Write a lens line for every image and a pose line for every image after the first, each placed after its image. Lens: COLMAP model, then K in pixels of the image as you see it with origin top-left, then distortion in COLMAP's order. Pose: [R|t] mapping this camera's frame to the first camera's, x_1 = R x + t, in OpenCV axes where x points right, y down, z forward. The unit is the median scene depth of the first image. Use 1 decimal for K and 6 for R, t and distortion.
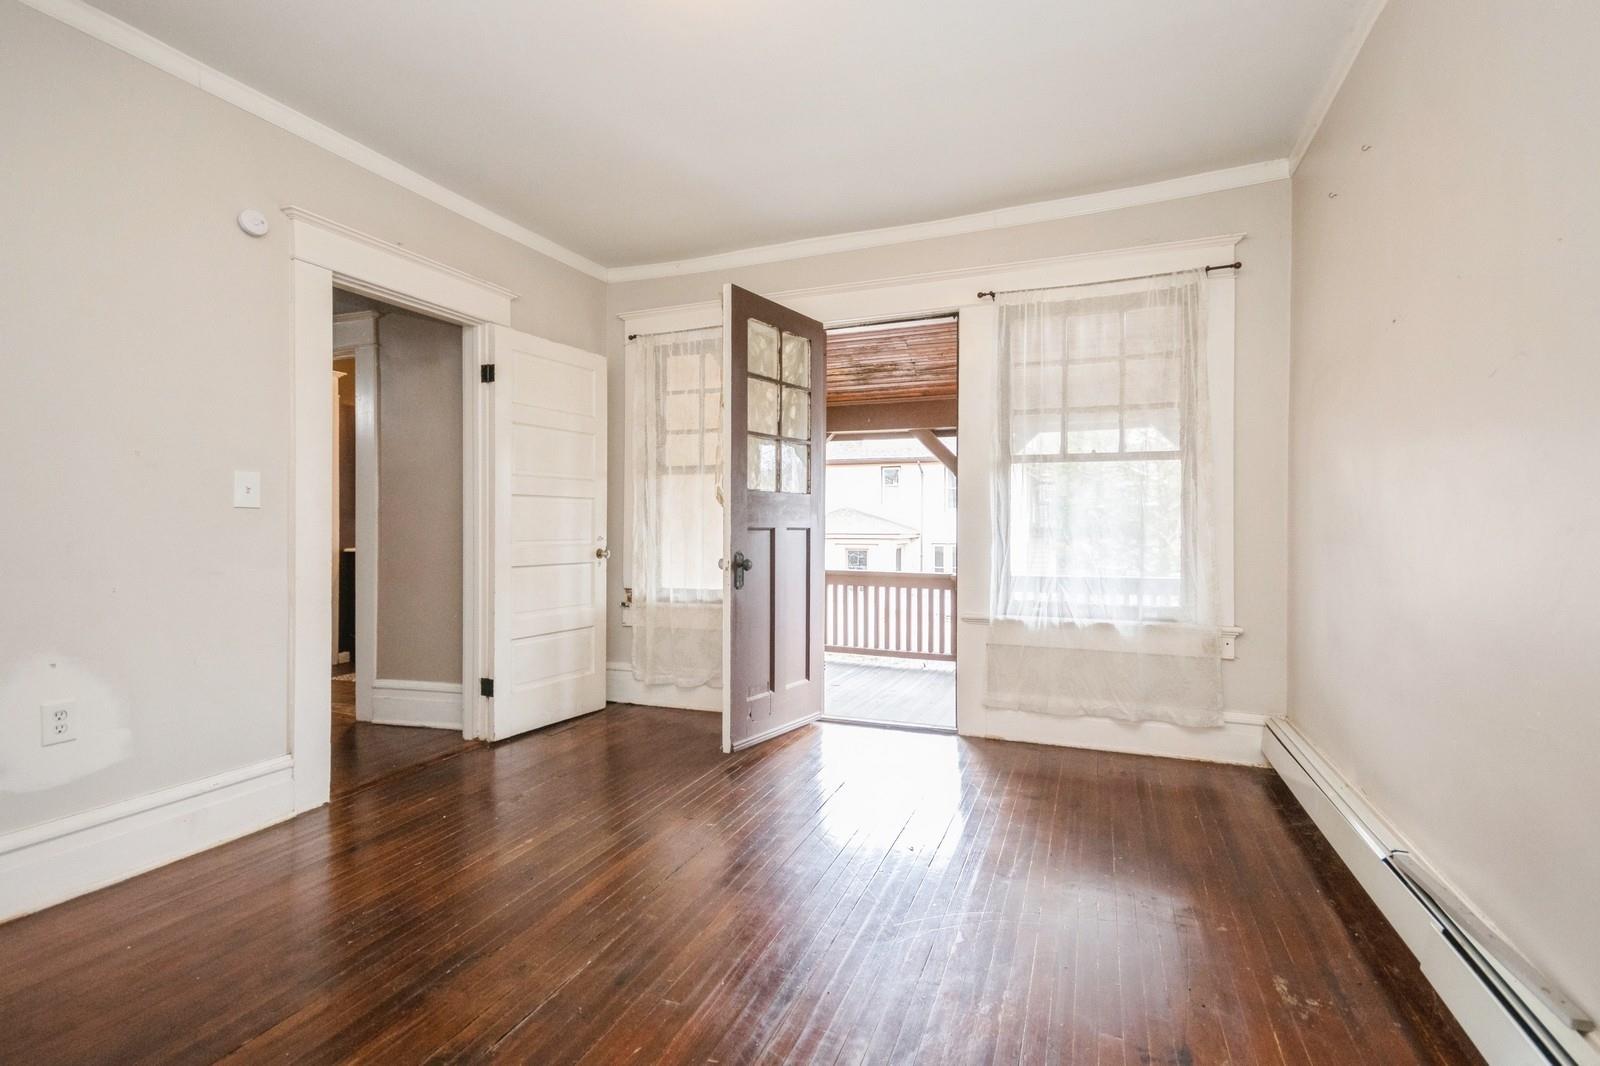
lens RADIAL K [[741.4, 0, 800.3], [0, 741.4, 524.6], [0, 0, 1]] dist [0.003733, -0.003474]
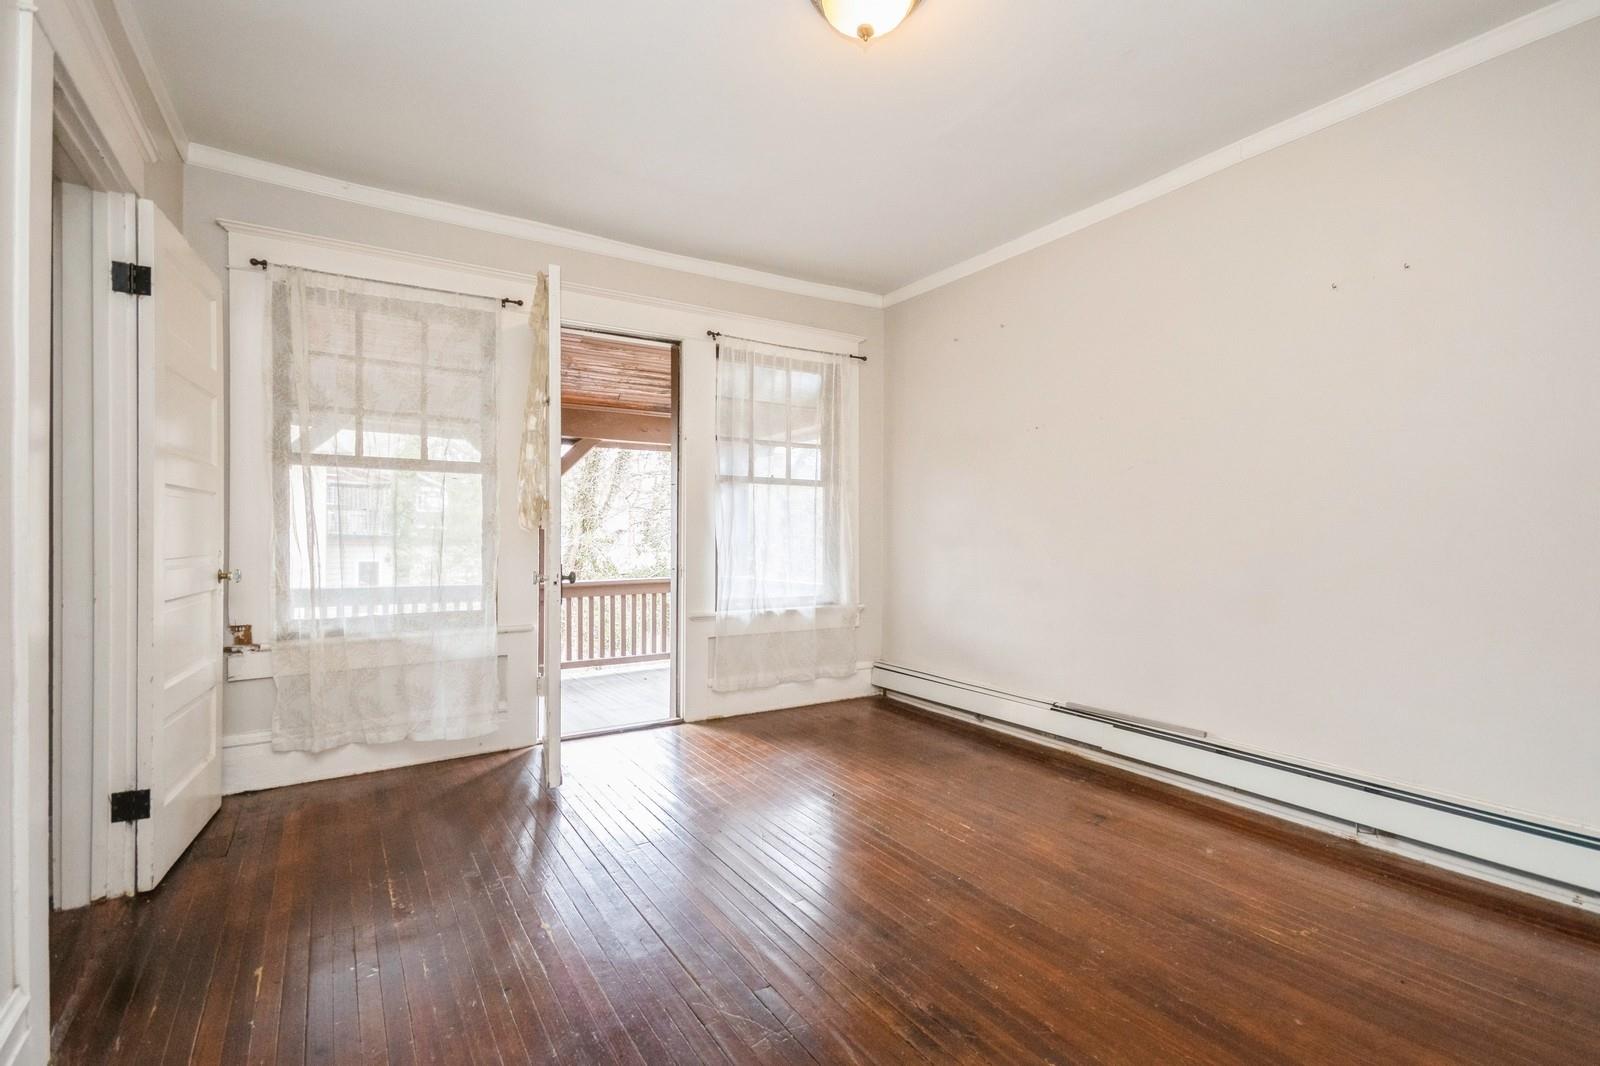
lens RADIAL K [[741.4, 0, 805.2], [0, 741.4, 537.1], [0, 0, 1]] dist [0.003733, -0.003474]
pose [[0.578848, -0.000825, 0.815435, -0.591091], [-0.002422, 0.999993, 0.002731, 0.001266], [-0.815432, -0.003556, 0.578842, 0.211410]]
